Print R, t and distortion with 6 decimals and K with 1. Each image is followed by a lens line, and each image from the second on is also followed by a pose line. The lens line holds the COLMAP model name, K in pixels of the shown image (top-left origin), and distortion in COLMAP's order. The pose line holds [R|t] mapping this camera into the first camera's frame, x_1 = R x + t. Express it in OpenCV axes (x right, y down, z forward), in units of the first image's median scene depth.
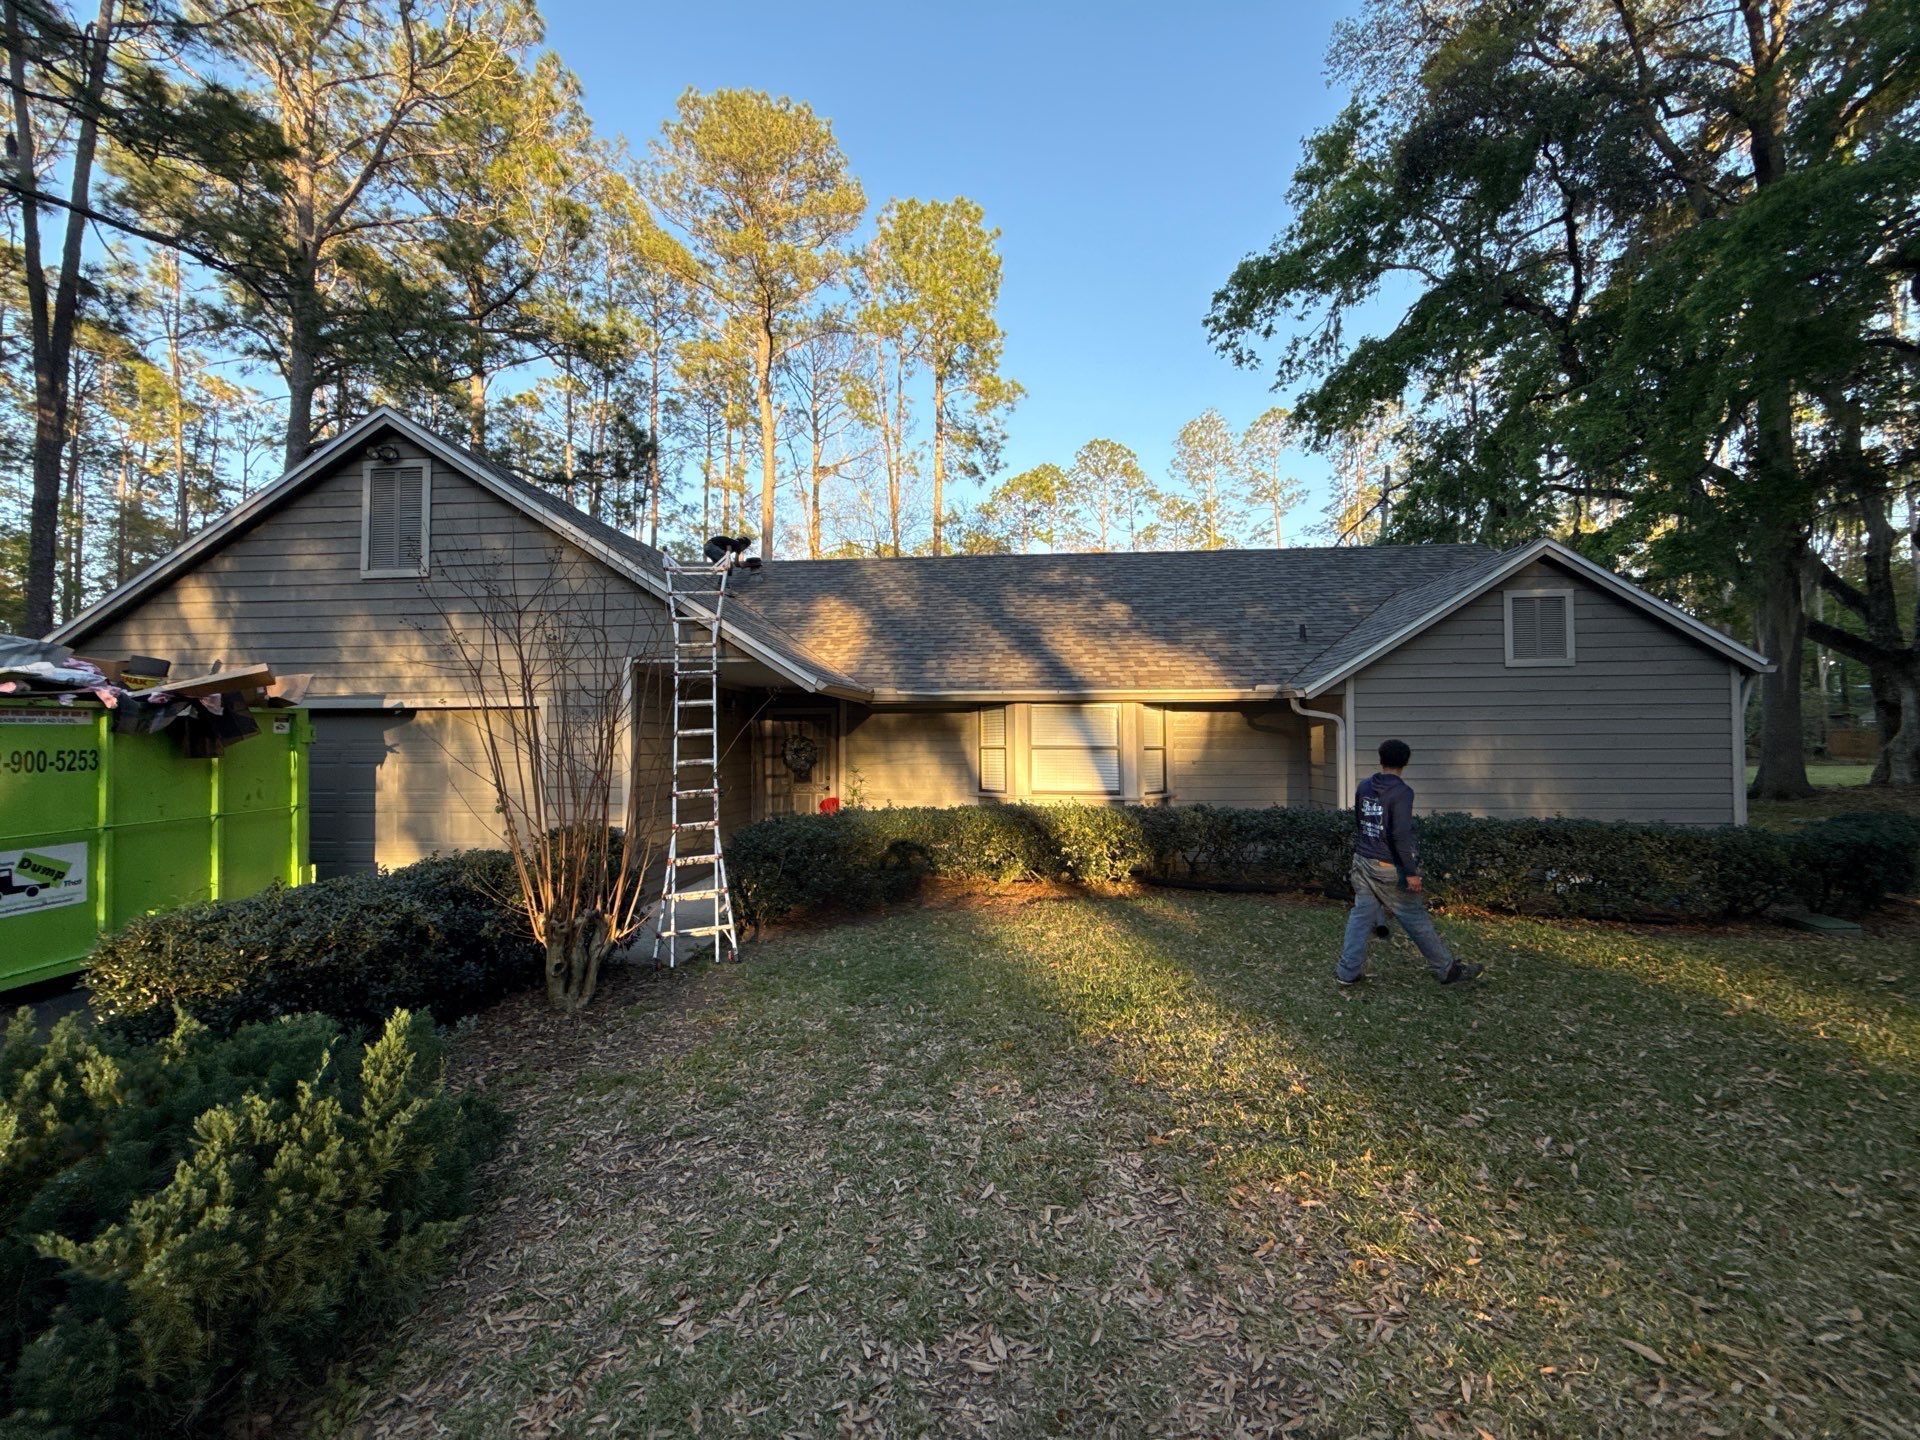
lens RADIAL K [[764.9, 0, 960.0], [0, 764.9, 720.0], [0, 0, 1]] dist [-0.000444, 0.000036]
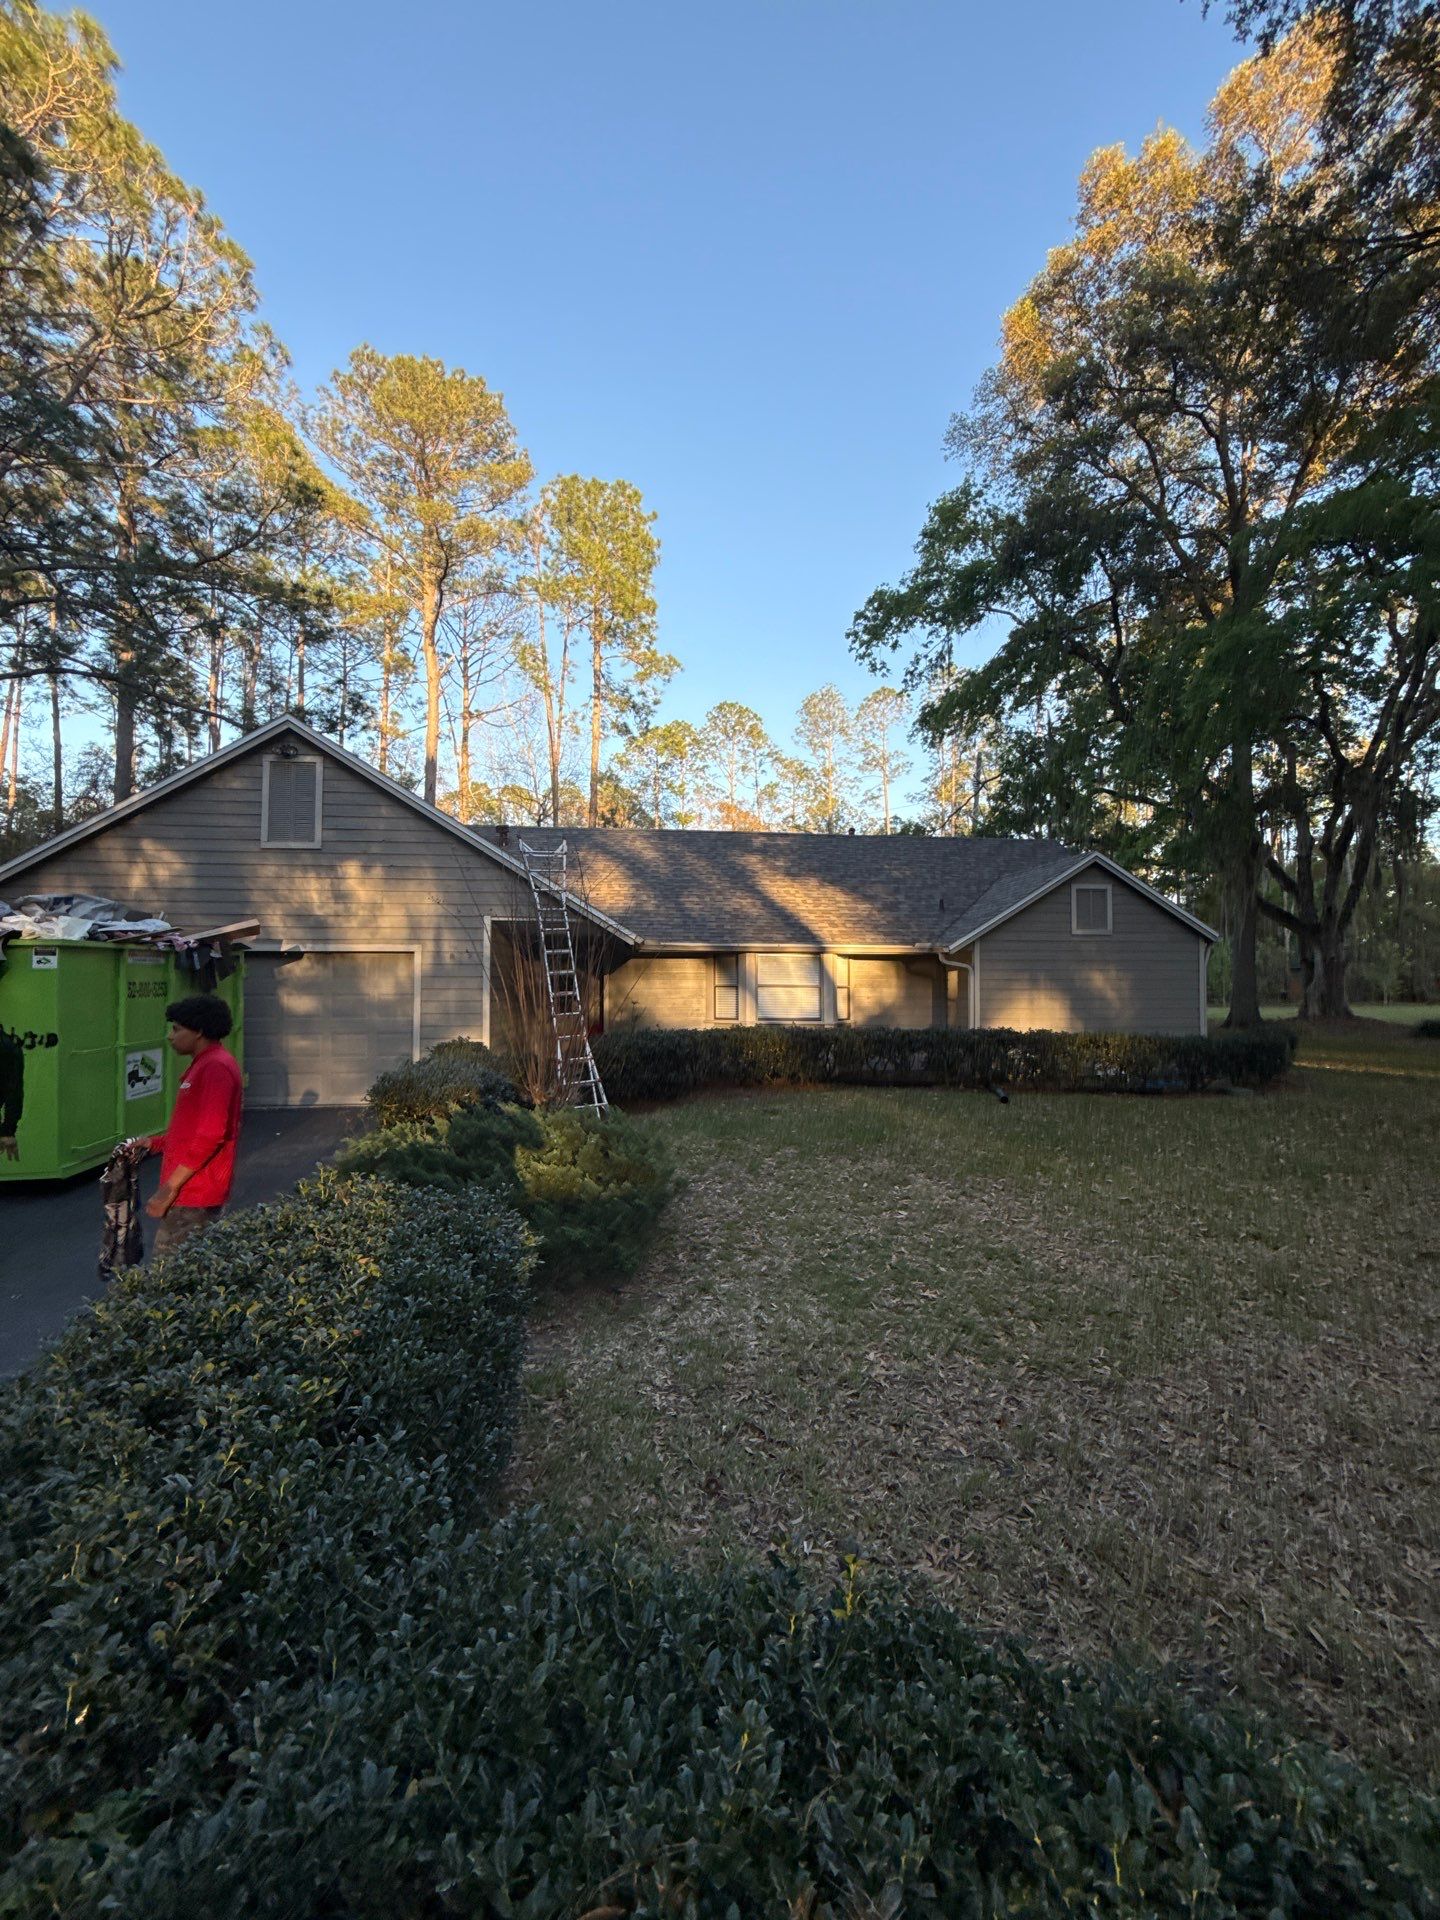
lens RADIAL K [[764.9, 0, 716.8], [0, 764.9, 957.5], [0, 0, 1]] dist [-0.000444, 0.000036]
pose [[0.981062, 0.014608, 0.193144, -0.107325], [-0.013421, 0.999882, -0.007448, -0.001133], [-0.193230, 0.004715, 0.981142, -0.139835]]
